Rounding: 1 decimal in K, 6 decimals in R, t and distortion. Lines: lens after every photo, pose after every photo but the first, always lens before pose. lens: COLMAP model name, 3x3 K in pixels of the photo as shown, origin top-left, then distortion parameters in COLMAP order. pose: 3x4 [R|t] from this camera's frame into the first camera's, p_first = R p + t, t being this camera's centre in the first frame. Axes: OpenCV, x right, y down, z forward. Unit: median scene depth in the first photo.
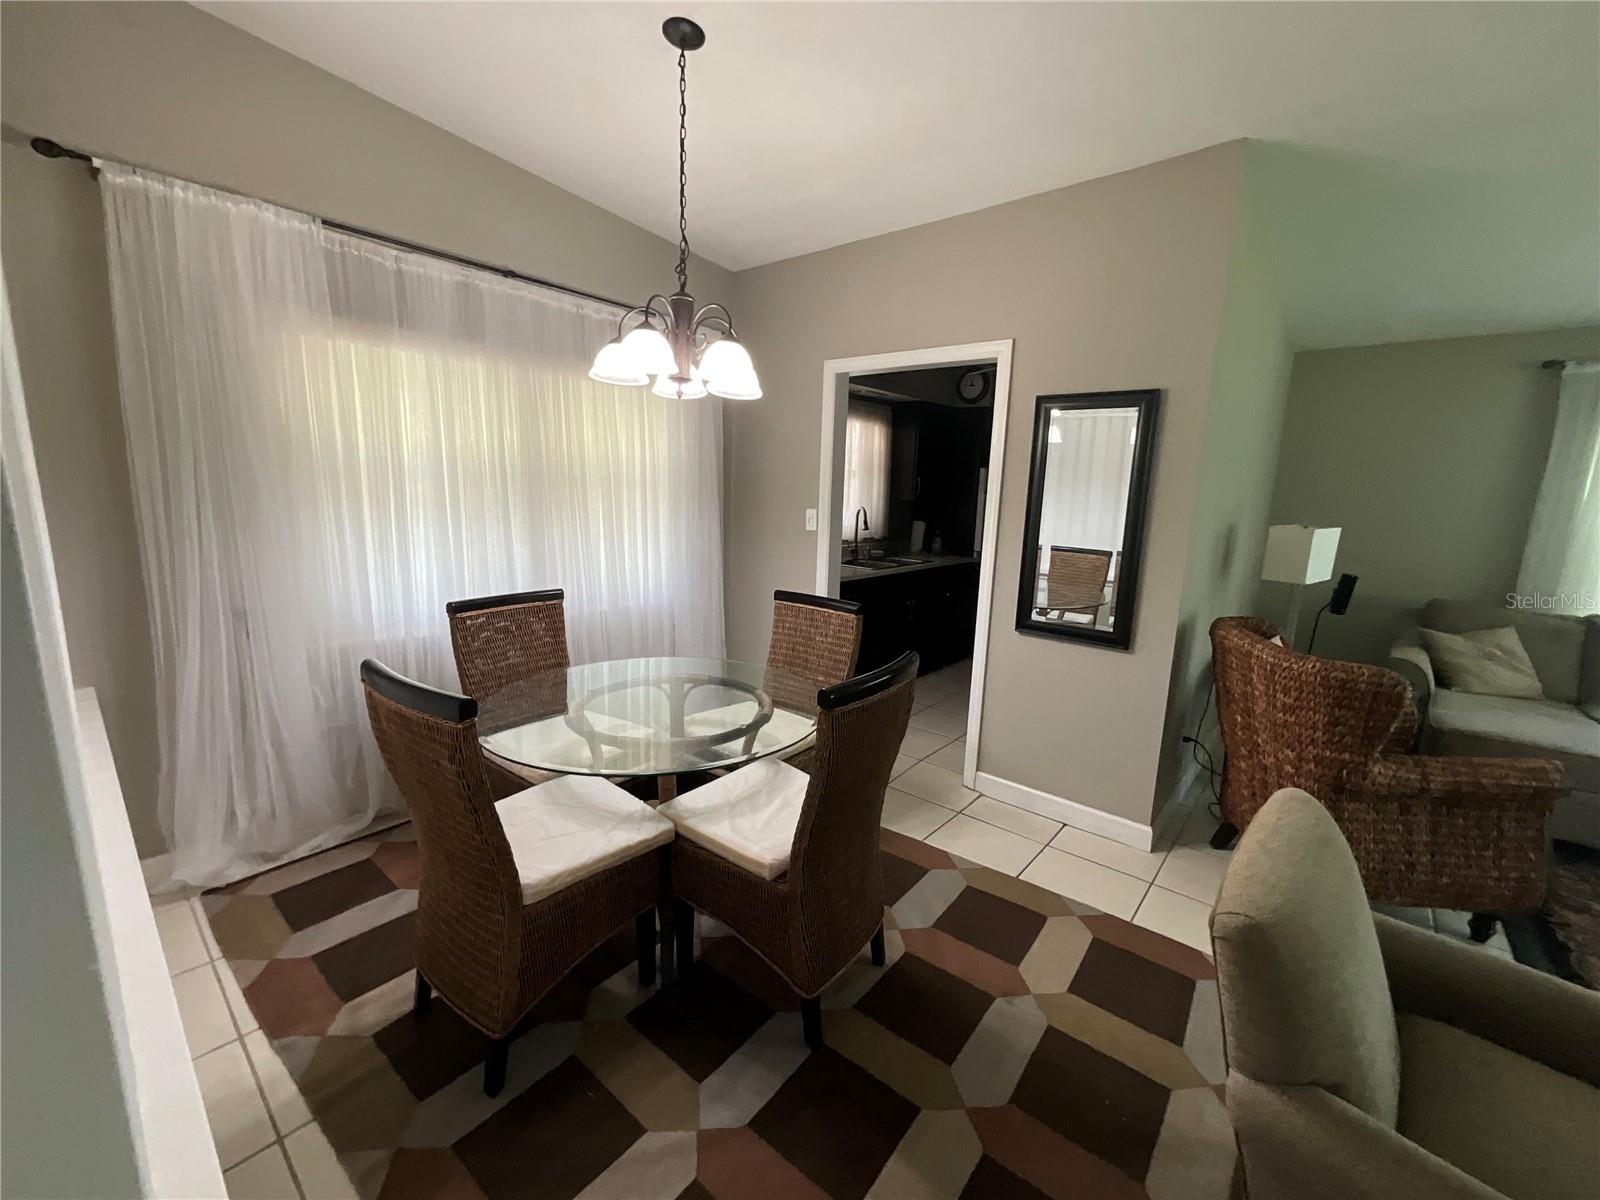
lens RADIAL K [[640.6, 0, 795.8], [0, 640.6, 602.0], [0, 0, 1]] dist [-0.002654, -0.001779]
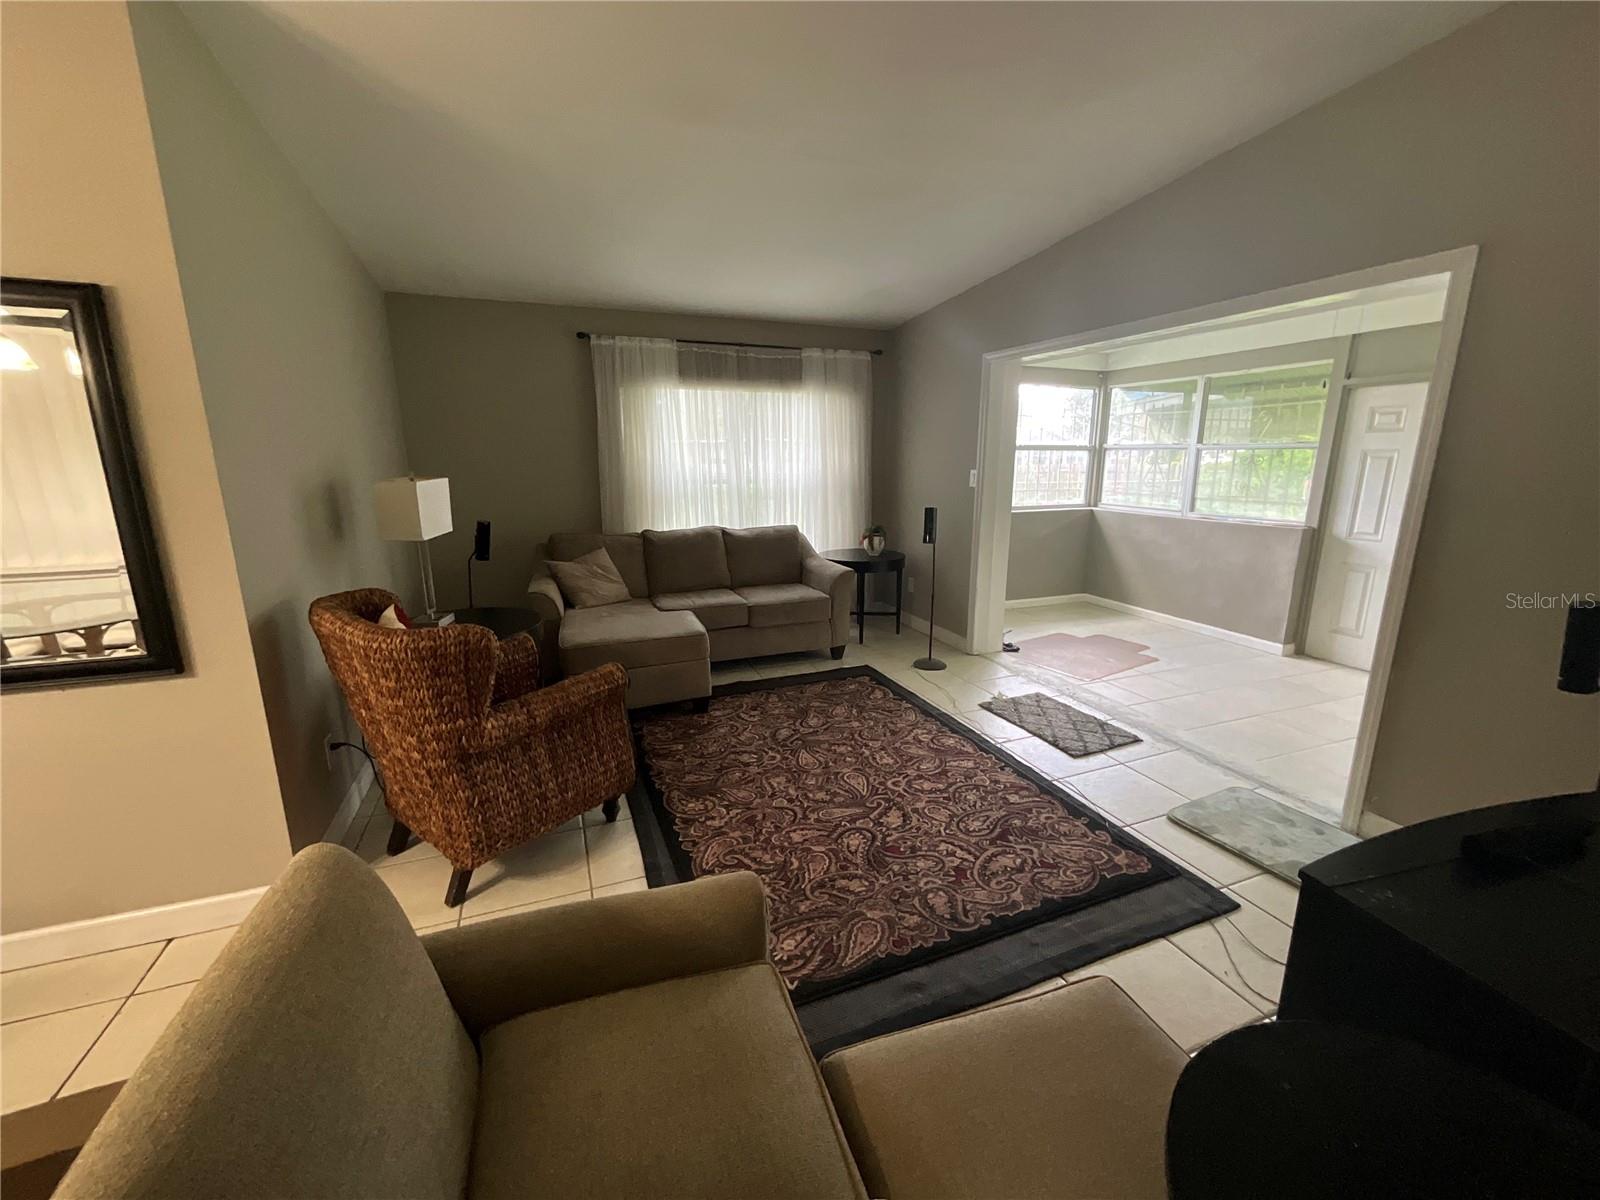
lens RADIAL K [[640.6, 0, 800.9], [0, 640.6, 598.5], [0, 0, 1]] dist [-0.002654, -0.001779]
pose [[0.460743, -0.222743, 0.859128, 0.298201], [0.166308, 0.972517, 0.162952, -0.007854], [-0.871813, 0.067801, 0.485124, 0.081693]]
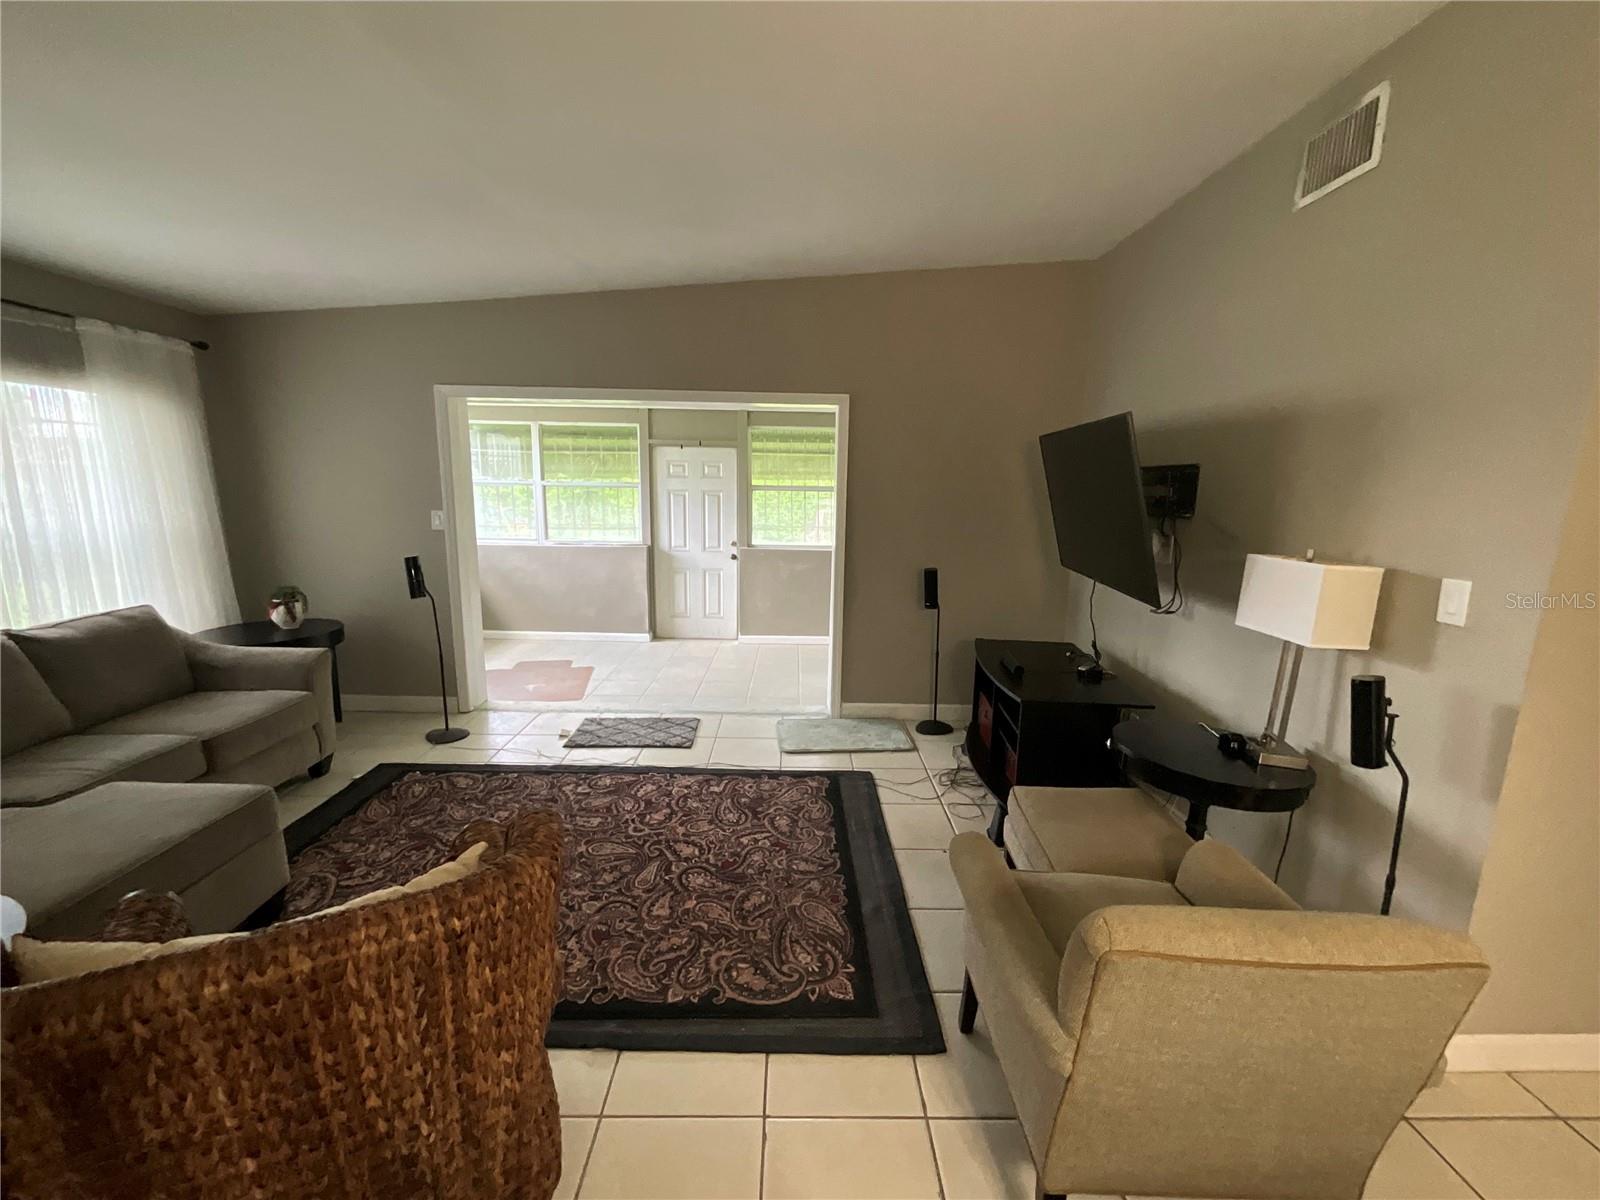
lens RADIAL K [[640.6, 0, 800.2], [0, 640.6, 602.2], [0, 0, 1]] dist [-0.002654, -0.001779]
pose [[-0.652664, -0.174833, 0.737200, 0.331083], [0.093125, 0.947122, 0.307064, -0.222244], [-0.751903, 0.269062, -0.601871, 1.060587]]
